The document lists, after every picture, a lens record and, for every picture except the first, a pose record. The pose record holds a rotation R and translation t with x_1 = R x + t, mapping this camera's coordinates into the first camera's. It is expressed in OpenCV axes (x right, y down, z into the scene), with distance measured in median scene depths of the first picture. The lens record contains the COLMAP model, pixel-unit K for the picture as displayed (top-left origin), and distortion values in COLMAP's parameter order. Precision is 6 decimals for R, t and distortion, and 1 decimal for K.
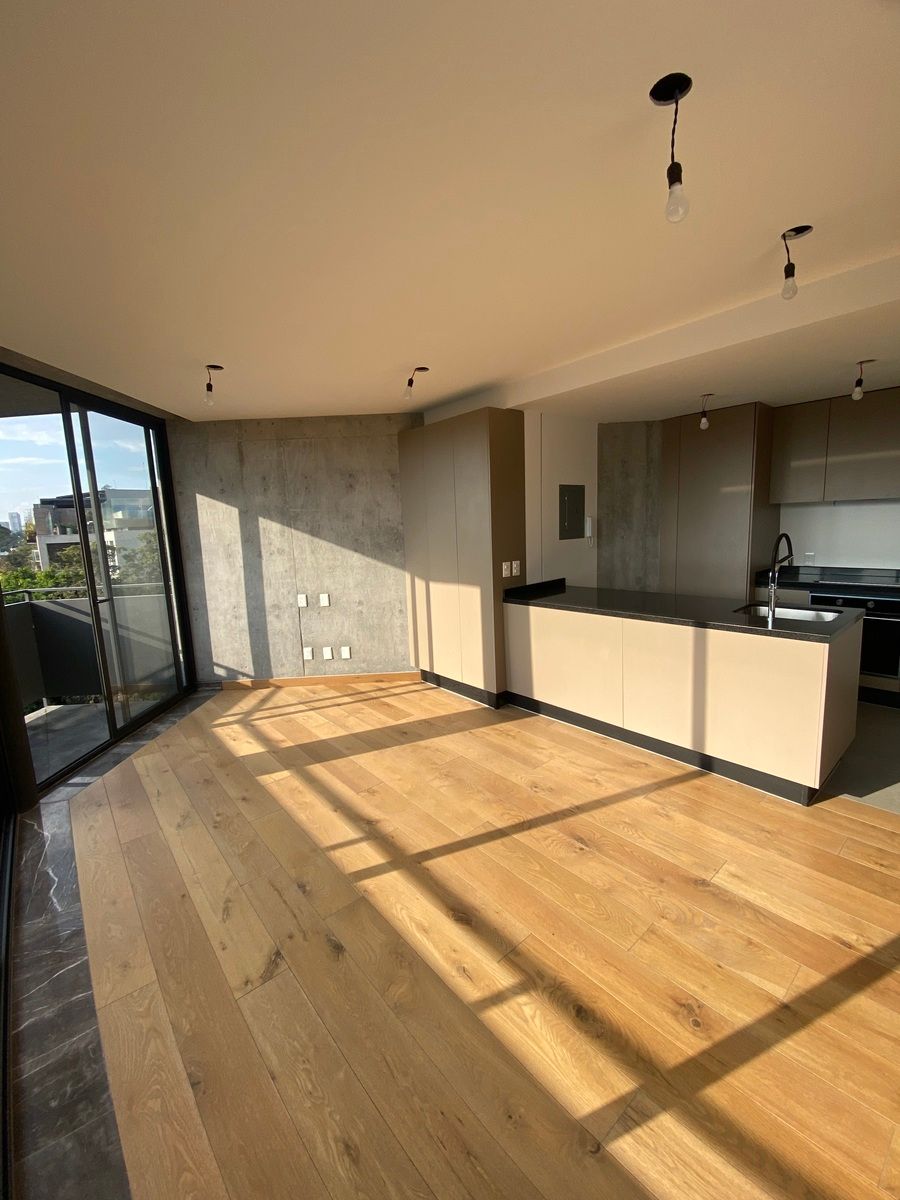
lens RADIAL K [[492.0, 0, 446.1], [0, 492.0, 600.1], [0, 0, 1]] dist [0.026480, -0.024937]
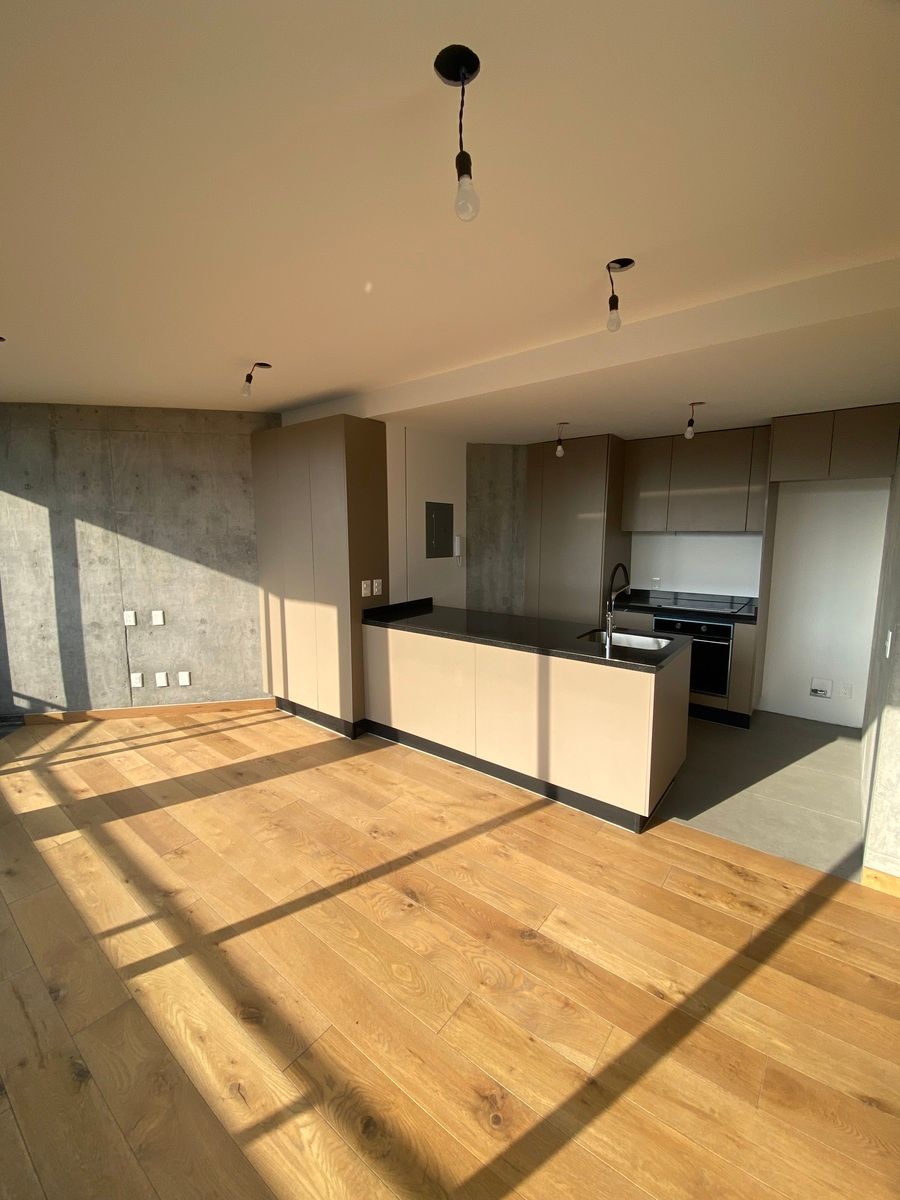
lens RADIAL K [[494.6, 0, 449.2], [0, 494.6, 599.2], [0, 0, 1]] dist [0.013722, -0.018703]
pose [[0.978778, 0.016349, 0.204270, 0.092880], [-0.011650, 0.999640, -0.024184, -0.022584], [-0.204592, 0.021291, 0.978616, 0.054074]]
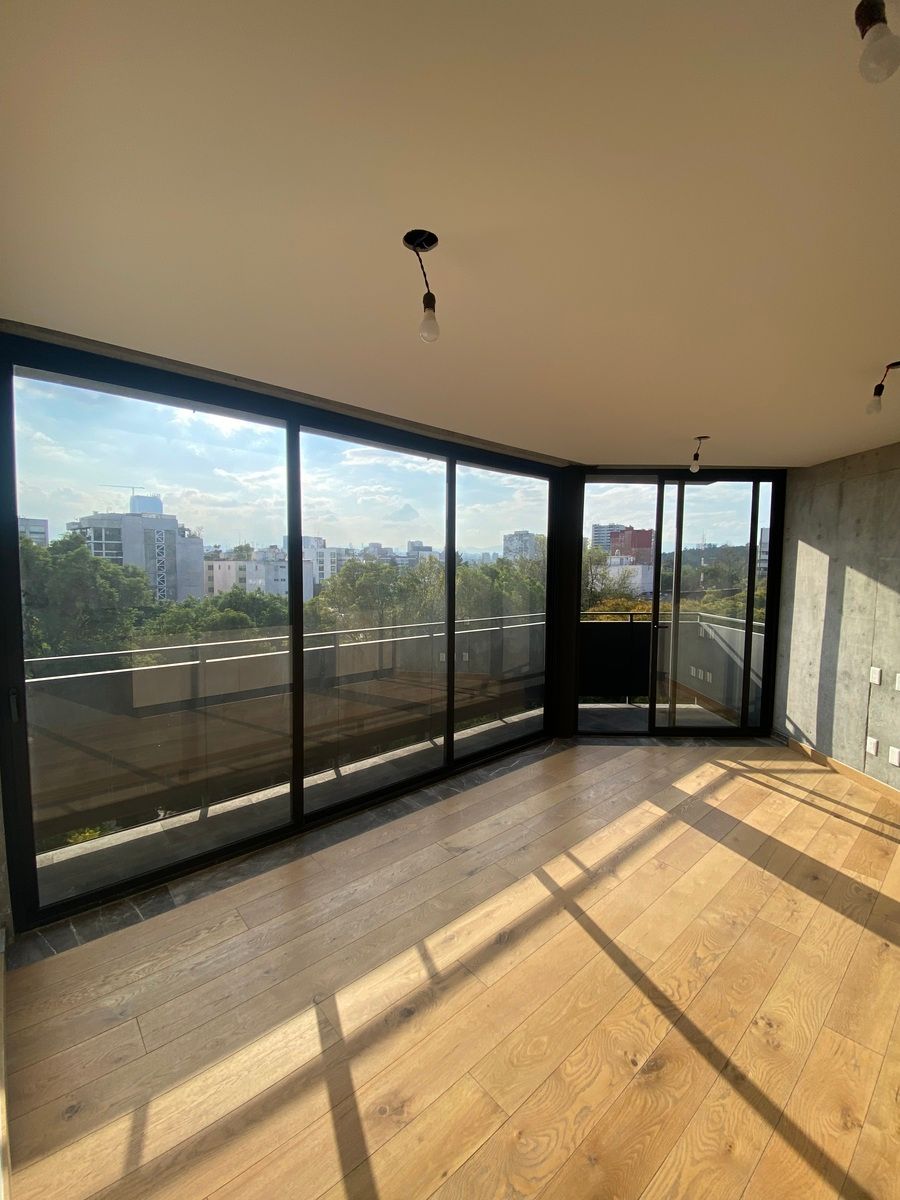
lens RADIAL K [[485.0, 0, 448.1], [0, 485.0, 596.5], [0, 0, 1]] dist [0.032595, -0.025008]
pose [[0.013870, 0.105397, -0.994333, 0.559806], [-0.160493, 0.981771, 0.101827, -0.114944], [0.986940, 0.158171, 0.030532, 0.379804]]
